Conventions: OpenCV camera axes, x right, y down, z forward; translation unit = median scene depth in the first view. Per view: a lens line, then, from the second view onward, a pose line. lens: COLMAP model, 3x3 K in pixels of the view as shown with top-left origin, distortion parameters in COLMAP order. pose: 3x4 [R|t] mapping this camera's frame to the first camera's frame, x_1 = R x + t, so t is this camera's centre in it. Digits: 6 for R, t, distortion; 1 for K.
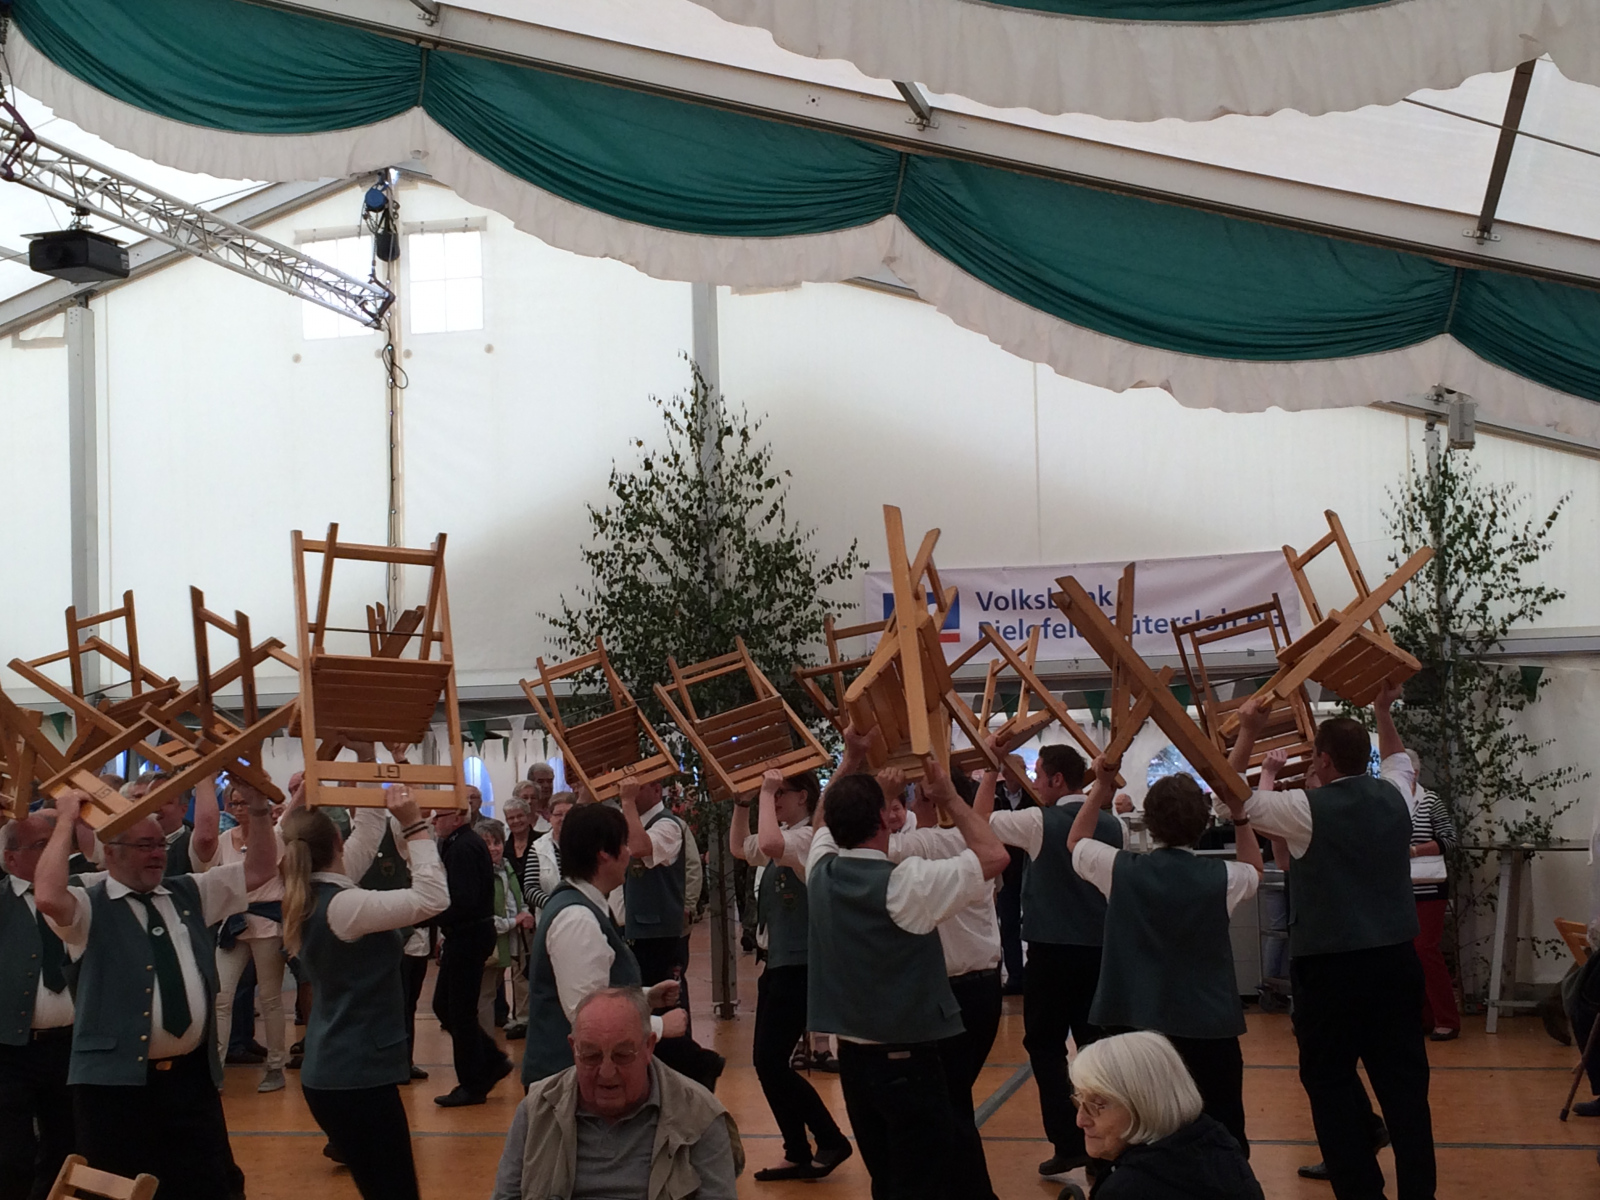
lens RADIAL K [[2264.7, 0, 801.5], [0, 2264.7, 598.5], [0, 0, 1]] dist [0.033250, 0.000000]
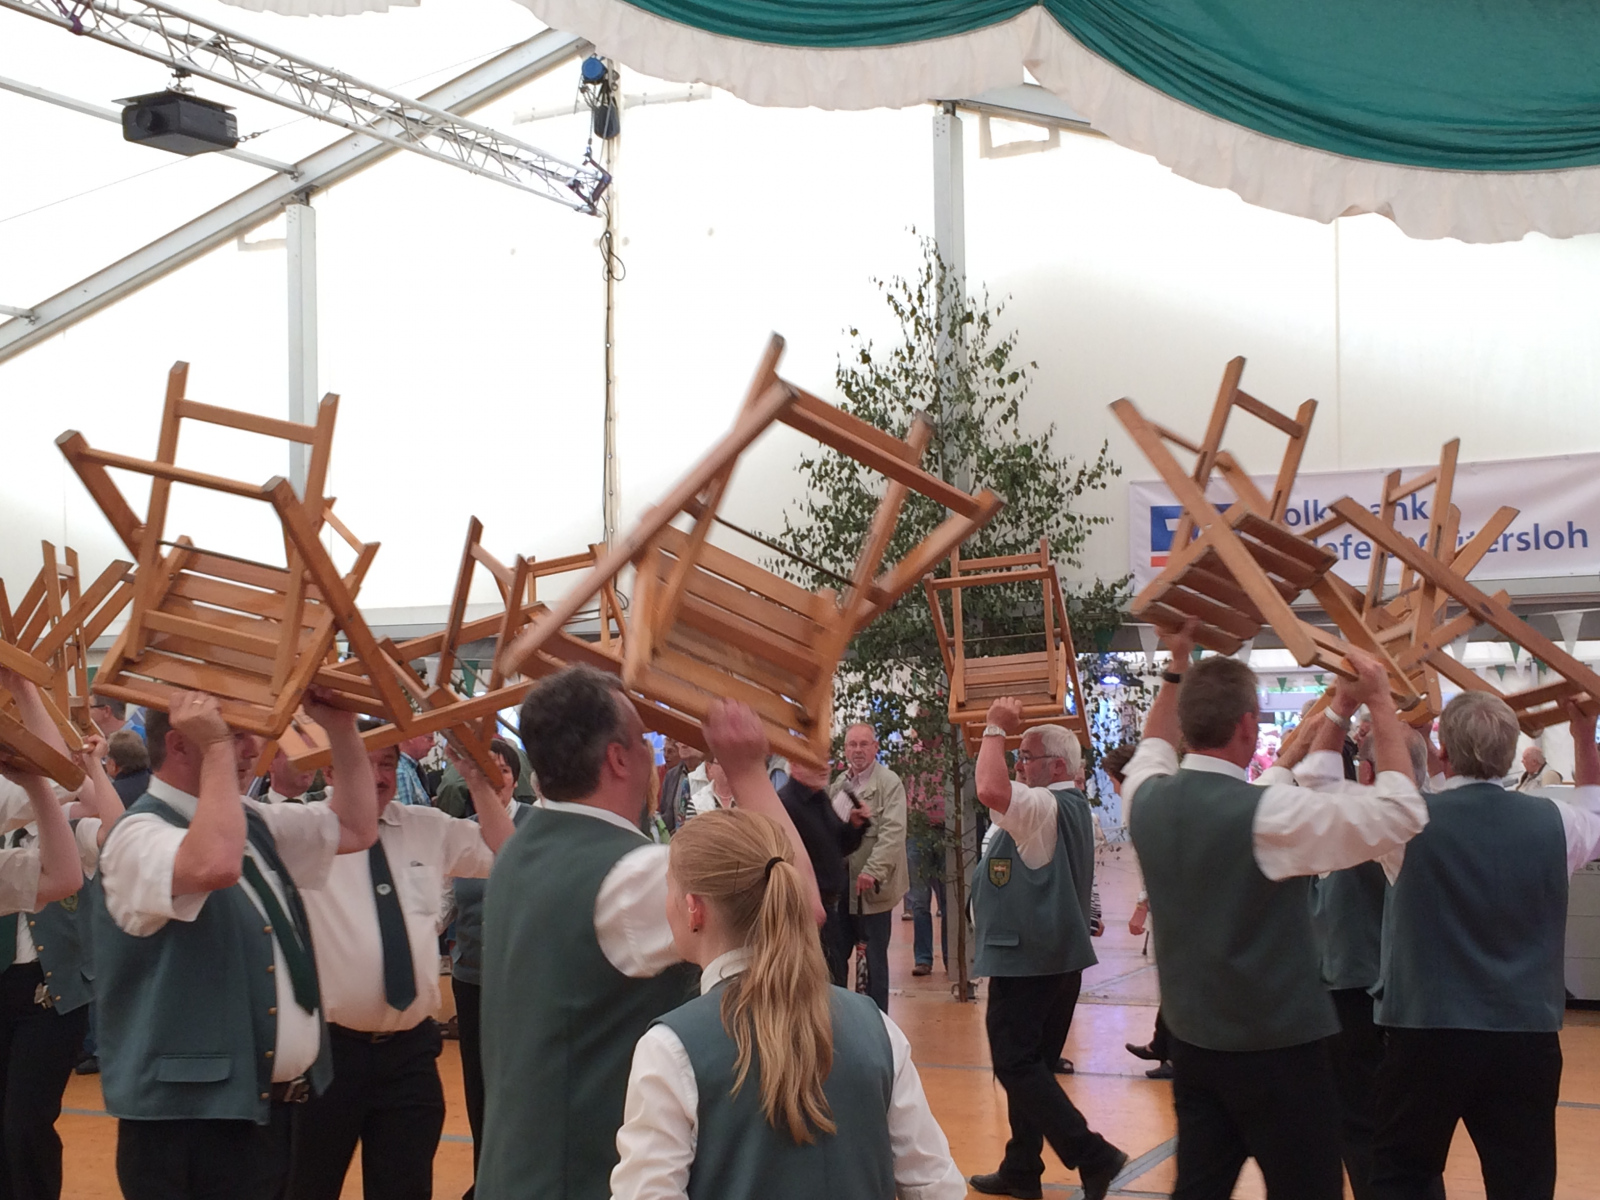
lens RADIAL K [[2264.7, 0, 798.2], [0, 2264.7, 603.1], [0, 0, 1]] dist [0.033250, 0.000000]
pose [[0.975580, 0.004655, -0.219595, 0.095969], [0.001143, 0.999654, 0.026269, 0.011636], [0.219642, -0.025879, 0.975237, 0.153153]]
